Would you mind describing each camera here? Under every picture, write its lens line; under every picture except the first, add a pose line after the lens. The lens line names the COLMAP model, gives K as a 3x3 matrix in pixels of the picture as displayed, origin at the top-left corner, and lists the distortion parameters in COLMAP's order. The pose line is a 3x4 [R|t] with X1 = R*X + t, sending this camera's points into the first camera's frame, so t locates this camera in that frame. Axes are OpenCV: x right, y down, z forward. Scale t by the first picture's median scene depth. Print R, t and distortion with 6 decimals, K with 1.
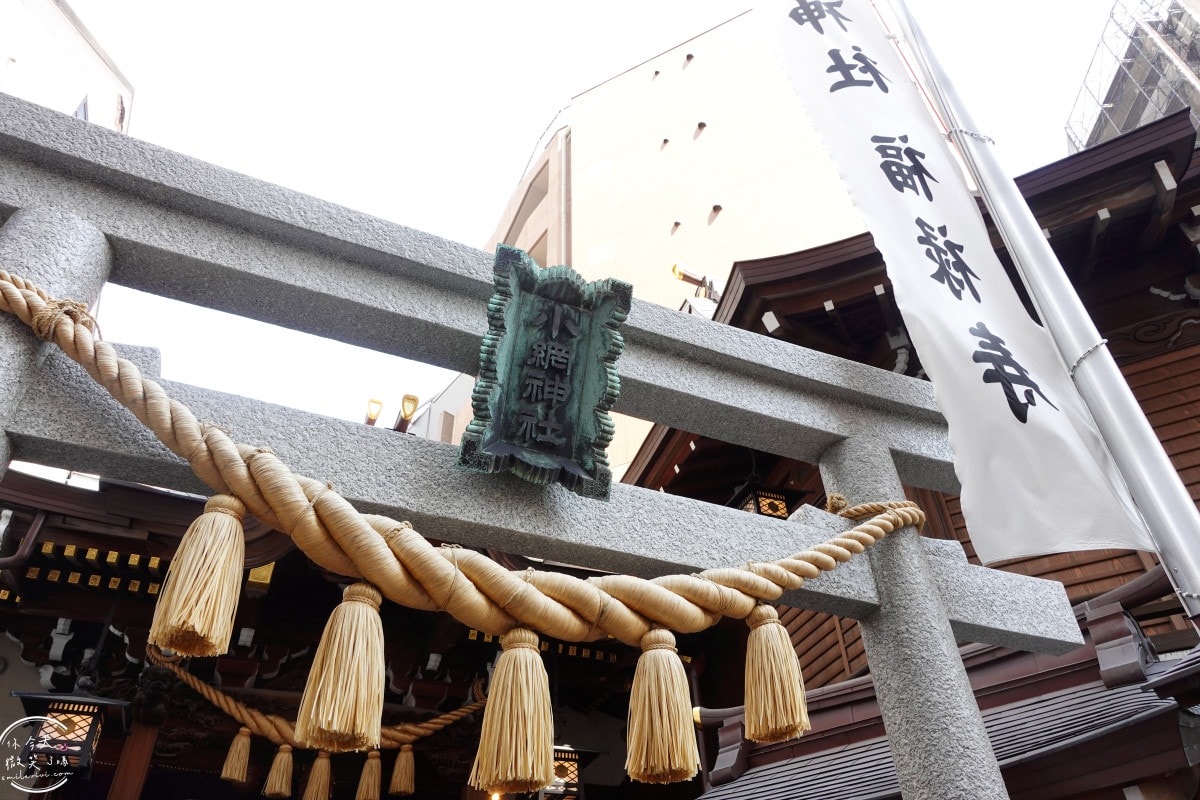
lens RADIAL K [[829.3, 0, 596.9], [0, 829.3, 399.0], [0, 0, 1]] dist [0.003940, -0.000112]
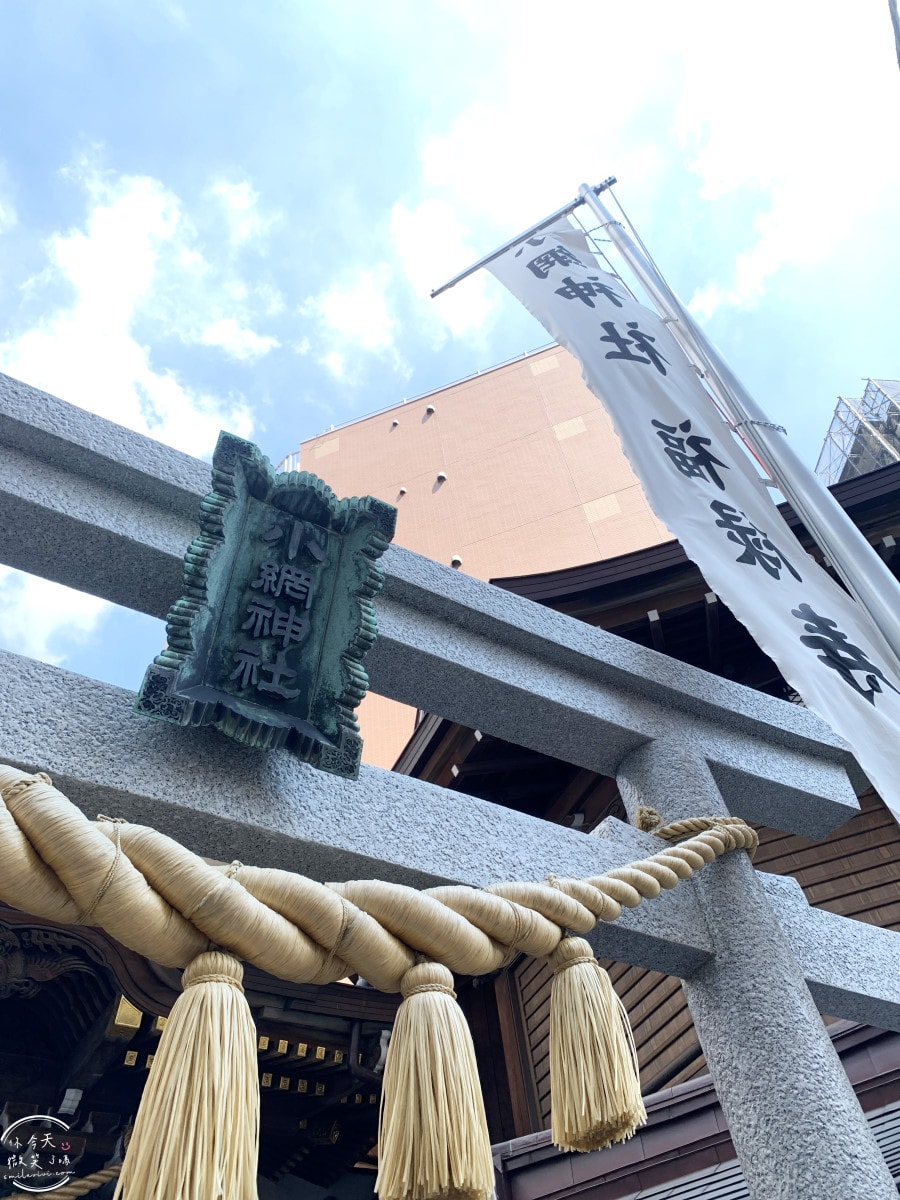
lens RADIAL K [[917.5, 0, 459.4], [0, 917.5, 594.2], [0, 0, 1]] dist [0.040322, -0.041748]
pose [[0.986740, 0.057727, 0.151699, -0.025197], [-0.024724, 0.977167, -0.211030, 0.122664], [-0.160417, 0.204481, 0.965636, 0.192674]]
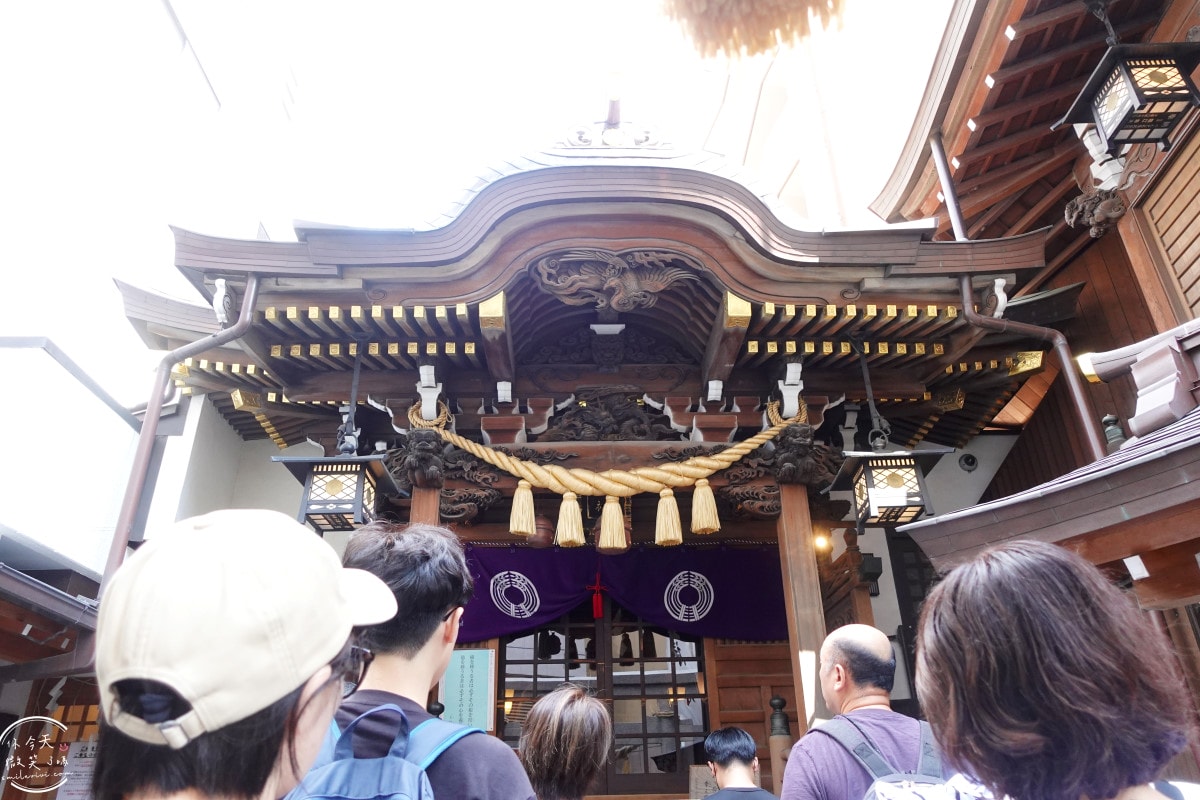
lens RADIAL K [[829.3, 0, 596.9], [0, 829.3, 399.0], [0, 0, 1]] dist [0.003940, -0.000112]
pose [[0.926391, -0.166764, -0.337622, -0.061396], [0.235818, 0.955932, 0.174883, 0.396626], [0.293580, -0.241627, 0.924893, 0.474141]]
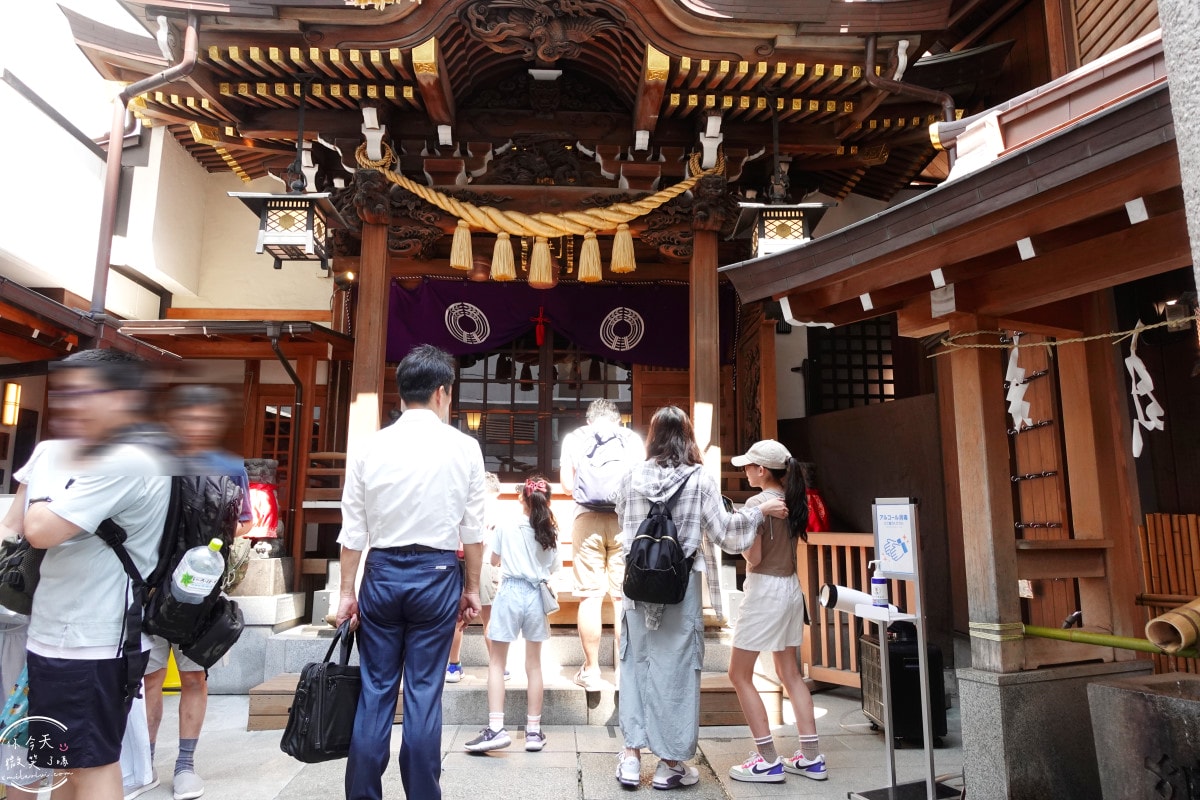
lens RADIAL K [[829.3, 0, 596.9], [0, 829.3, 399.0], [0, 0, 1]] dist [0.003940, -0.000112]
pose [[0.934257, -0.031327, -0.355221, 0.194428], [0.204641, 0.862881, 0.462124, 0.349508], [0.292036, -0.504435, 0.812564, 0.269507]]
